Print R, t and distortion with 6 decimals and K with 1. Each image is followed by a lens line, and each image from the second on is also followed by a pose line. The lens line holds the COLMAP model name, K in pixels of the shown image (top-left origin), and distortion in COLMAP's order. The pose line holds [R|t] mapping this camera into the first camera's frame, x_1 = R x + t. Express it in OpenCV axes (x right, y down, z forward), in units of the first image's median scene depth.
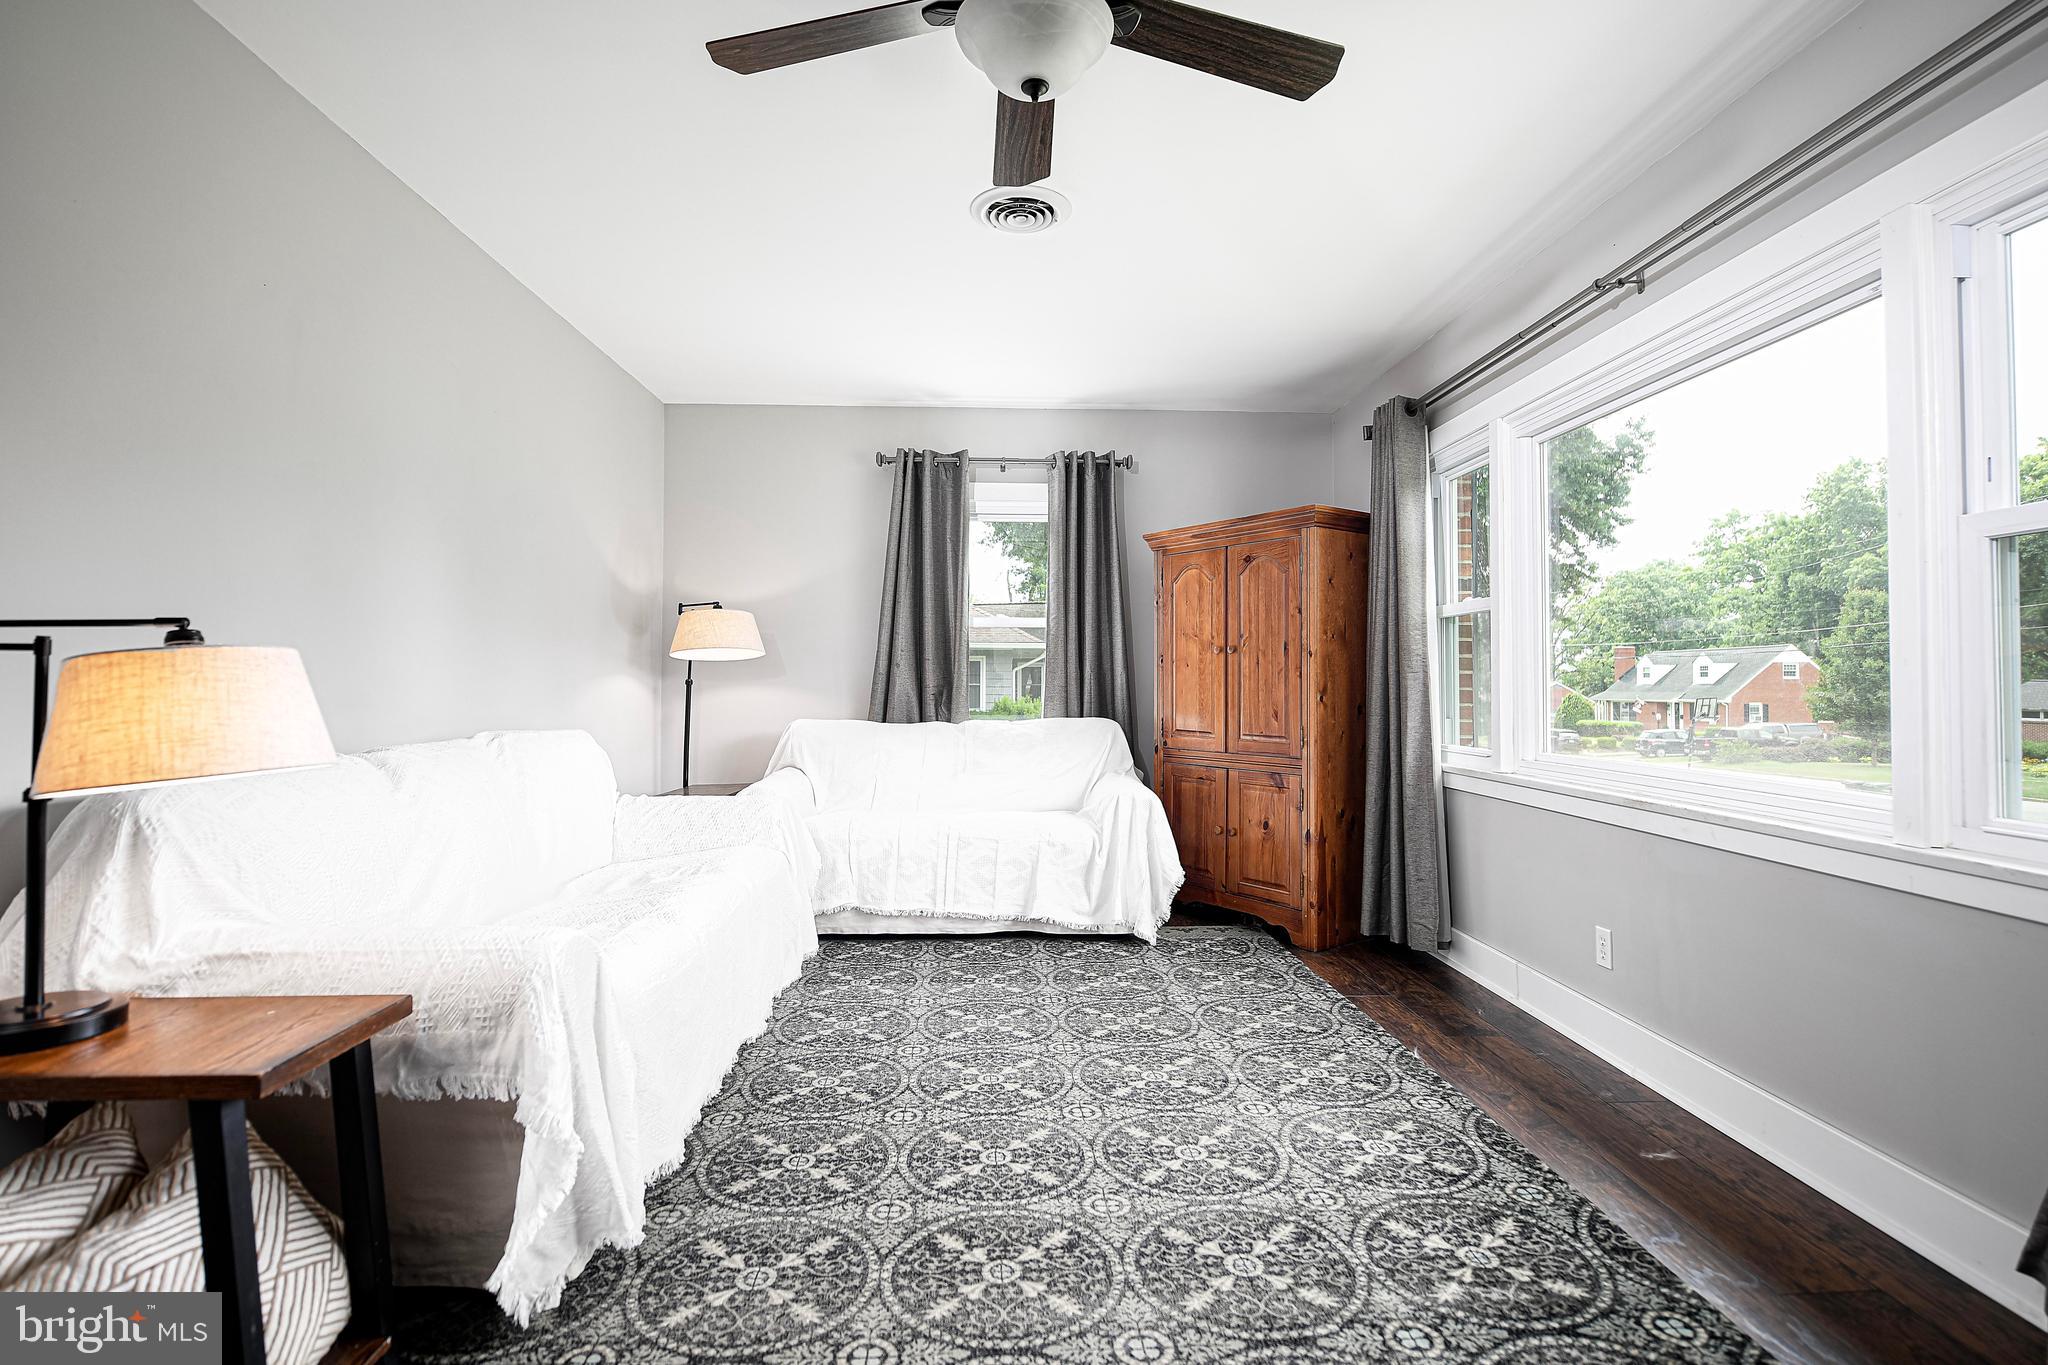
lens RADIAL K [[984.2, 0, 1028.8], [0, 984.2, 666.7], [0, 0, 1]] dist [-0.003969, -0.000964]
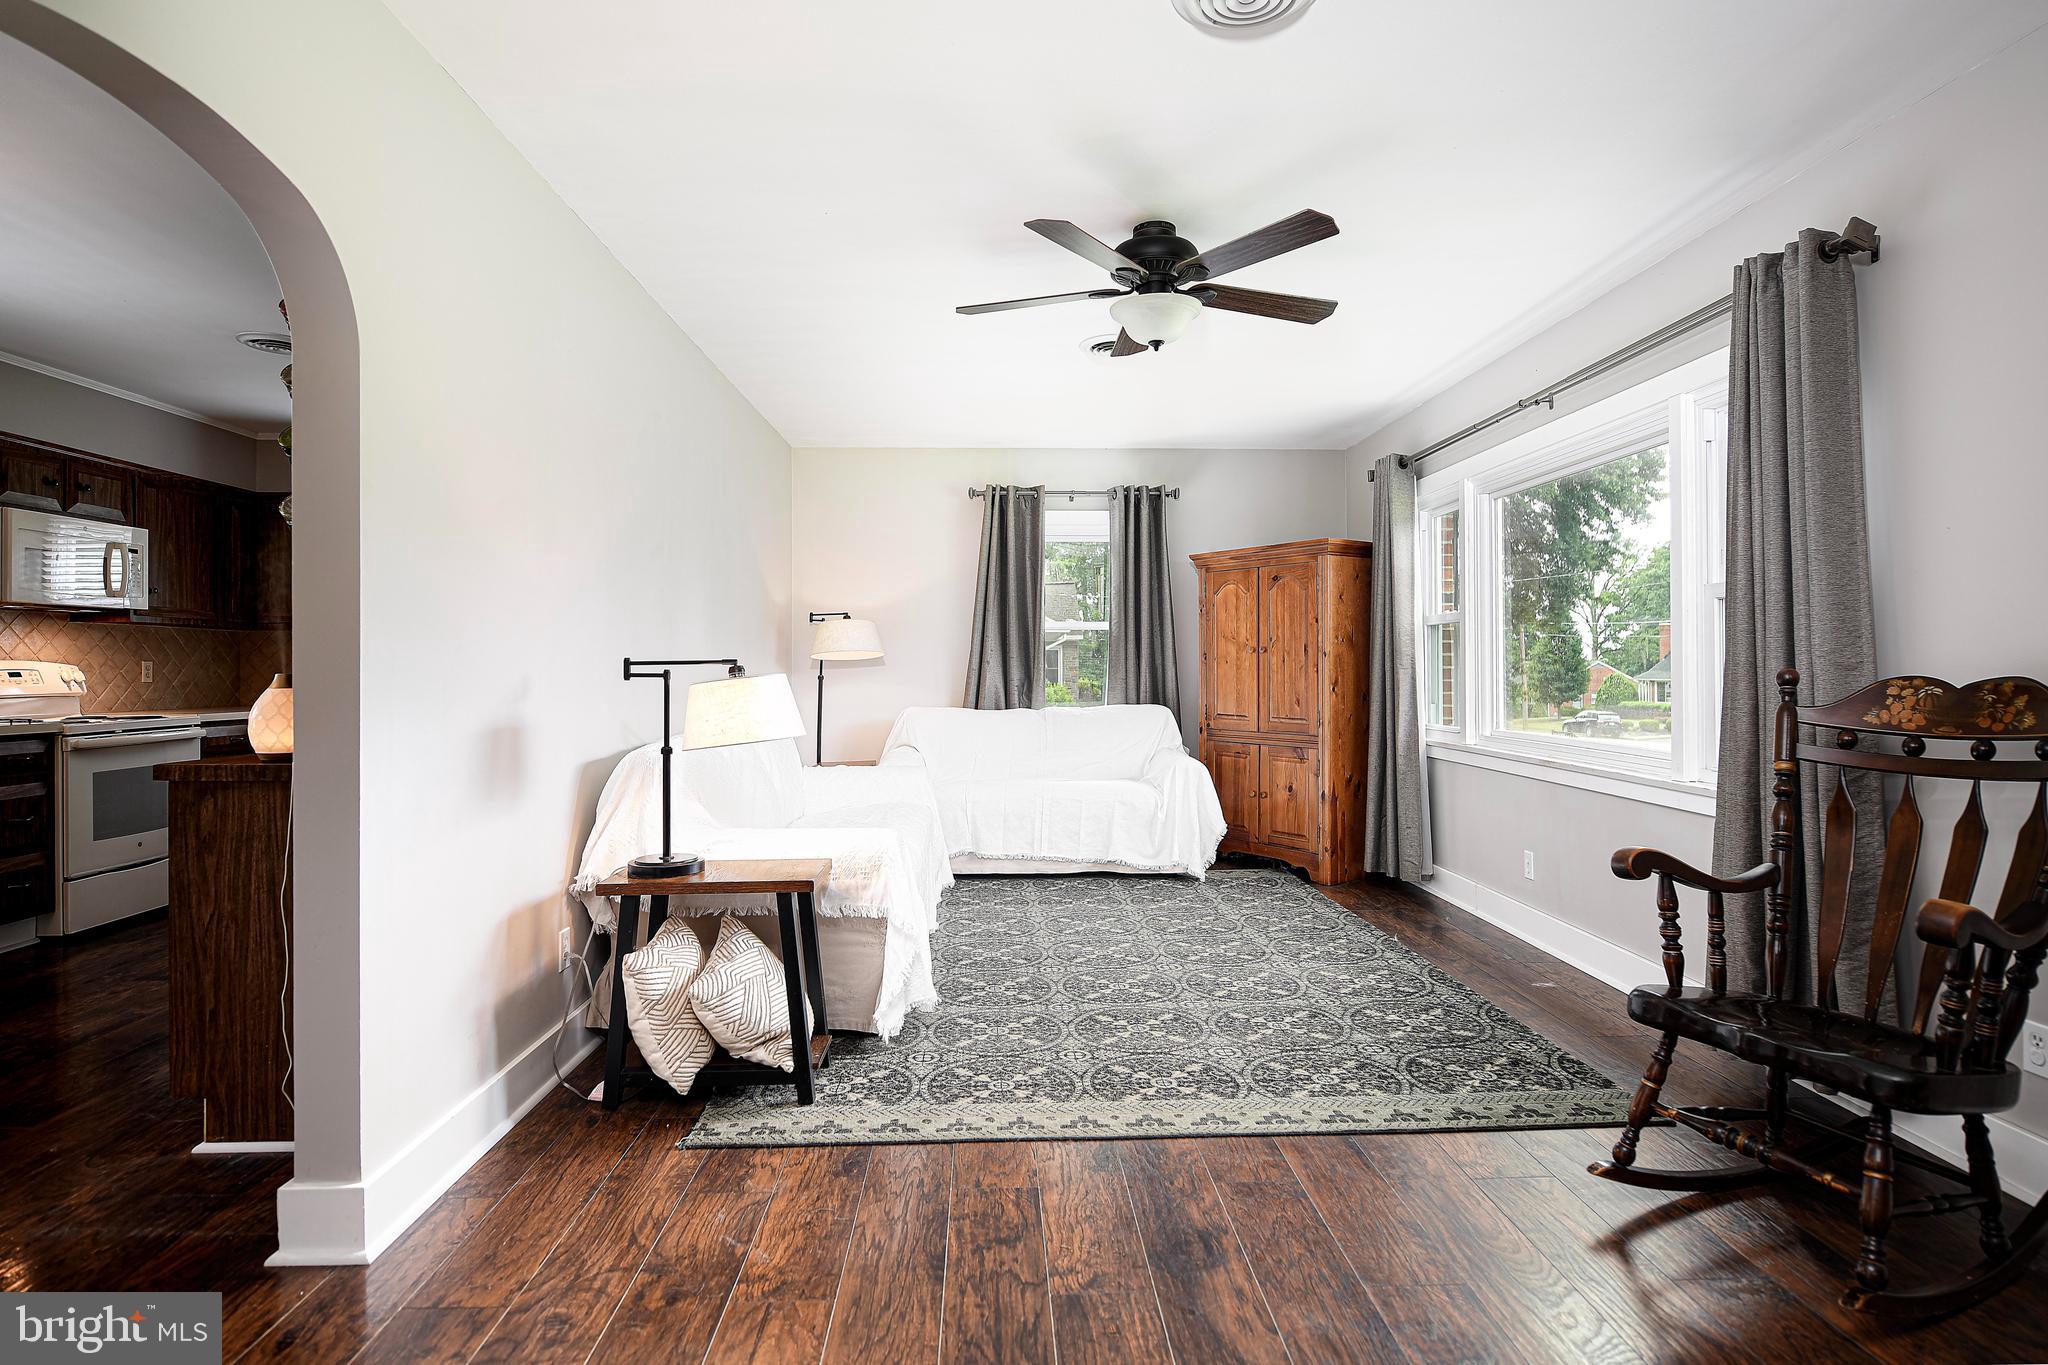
lens RADIAL K [[1051.1, 0, 1025.2], [0, 1051.1, 669.8], [0, 0, 1]] dist [-0.003464, -0.000900]
pose [[0.999937, -0.006146, -0.009396, -0.093563], [0.006343, 0.999758, 0.021077, -0.024630], [0.009264, -0.021136, 0.999734, -0.380694]]
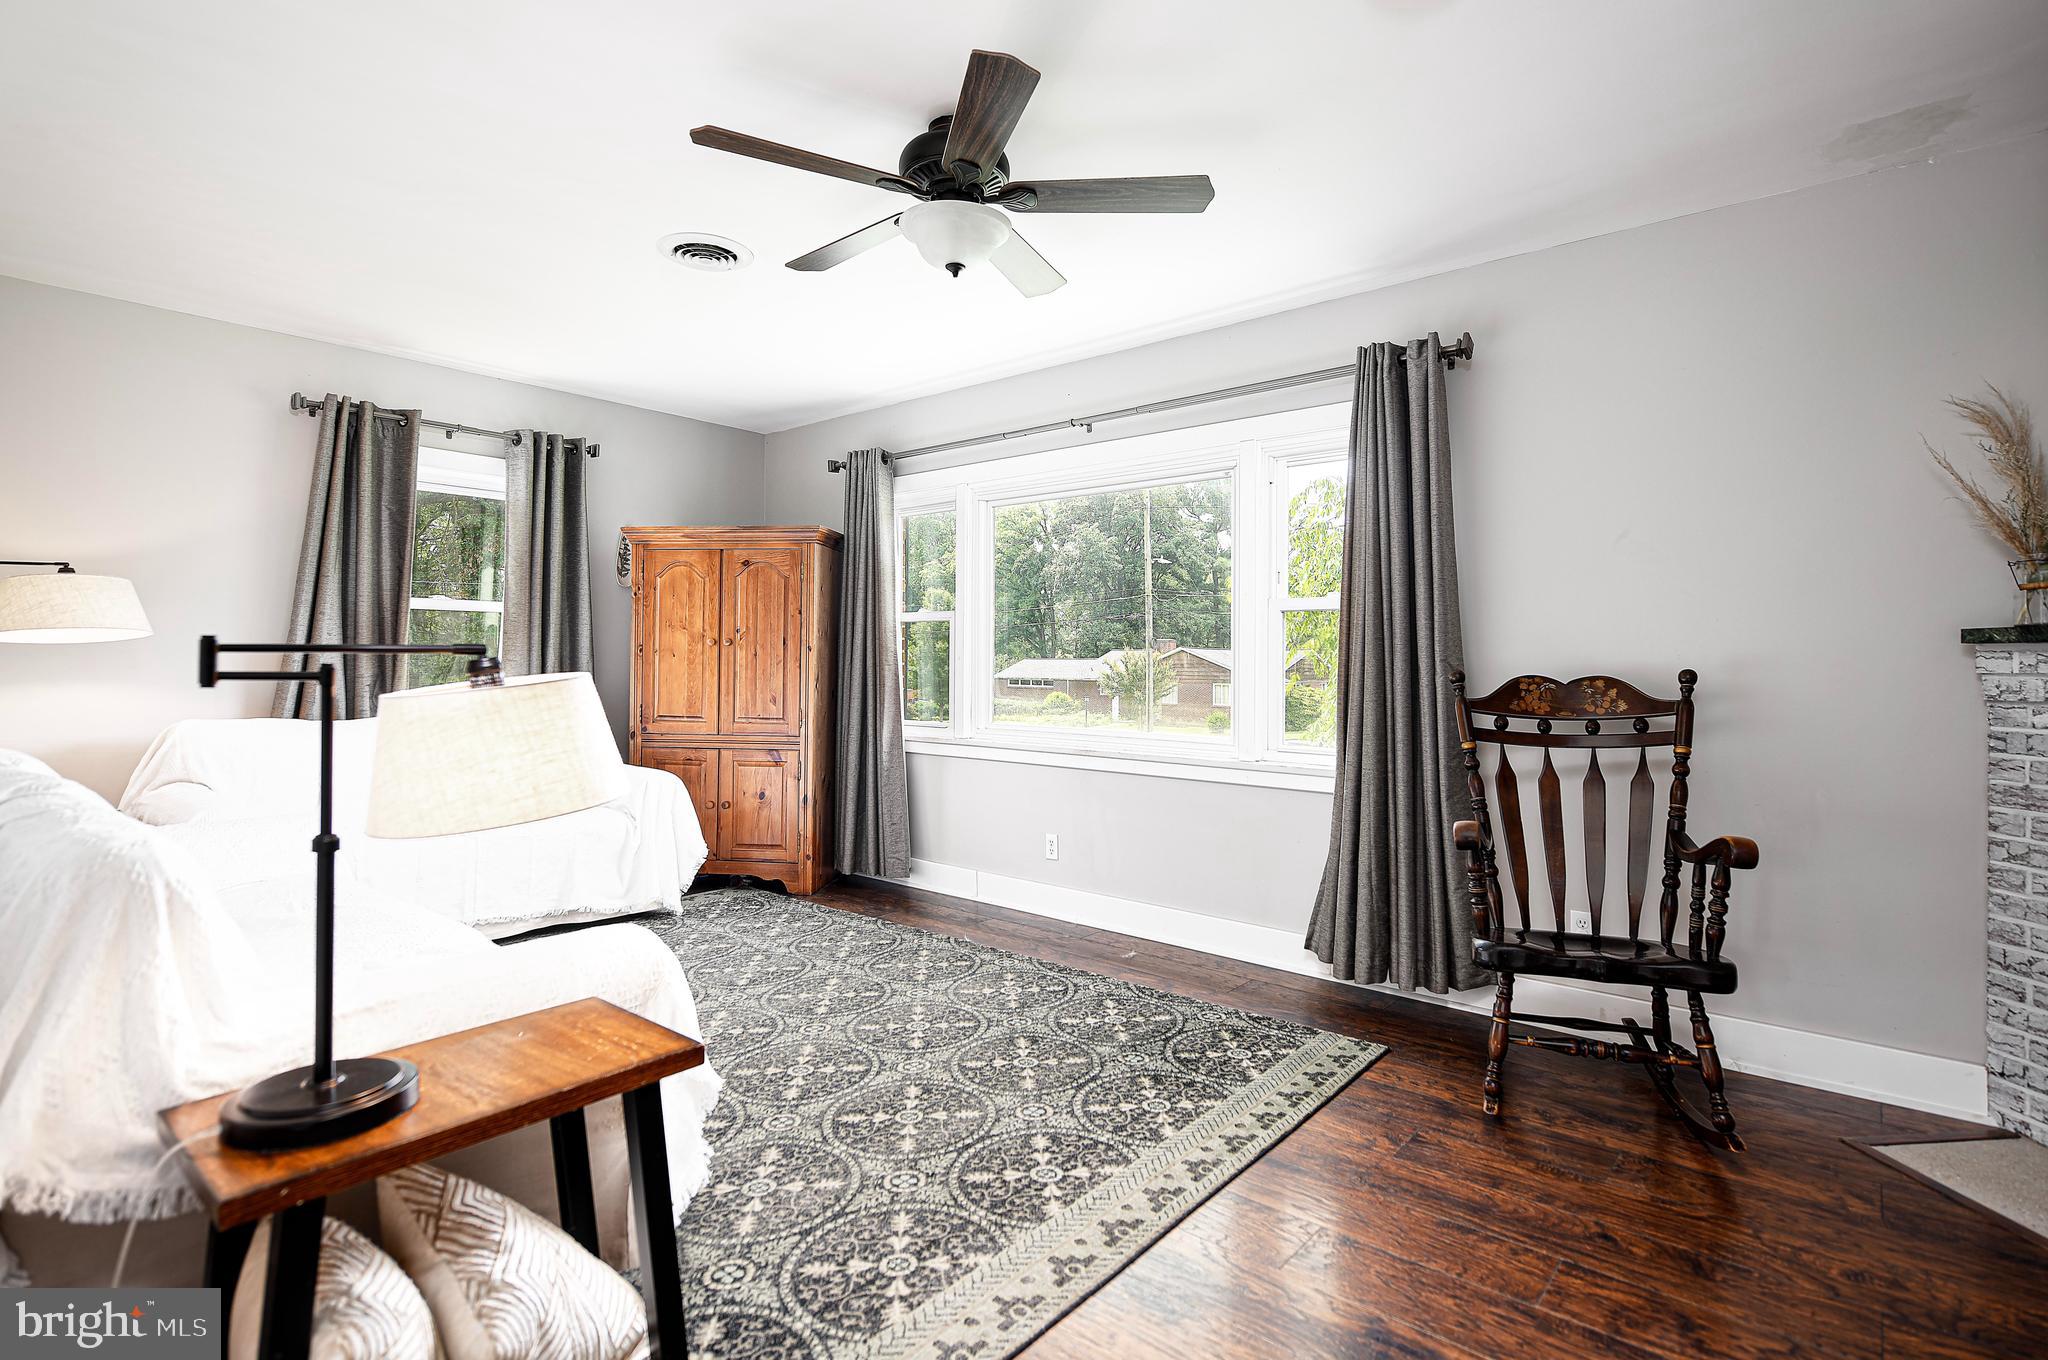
lens RADIAL K [[995.8, 0, 1036.2], [0, 995.8, 650.4], [0, 0, 1]] dist [-0.004255, -0.000560]
pose [[0.677991, 0.010201, 0.734999, -0.427965], [-0.018589, 0.999822, 0.003271, -0.020287], [-0.734835, -0.015880, 0.678060, -0.028986]]
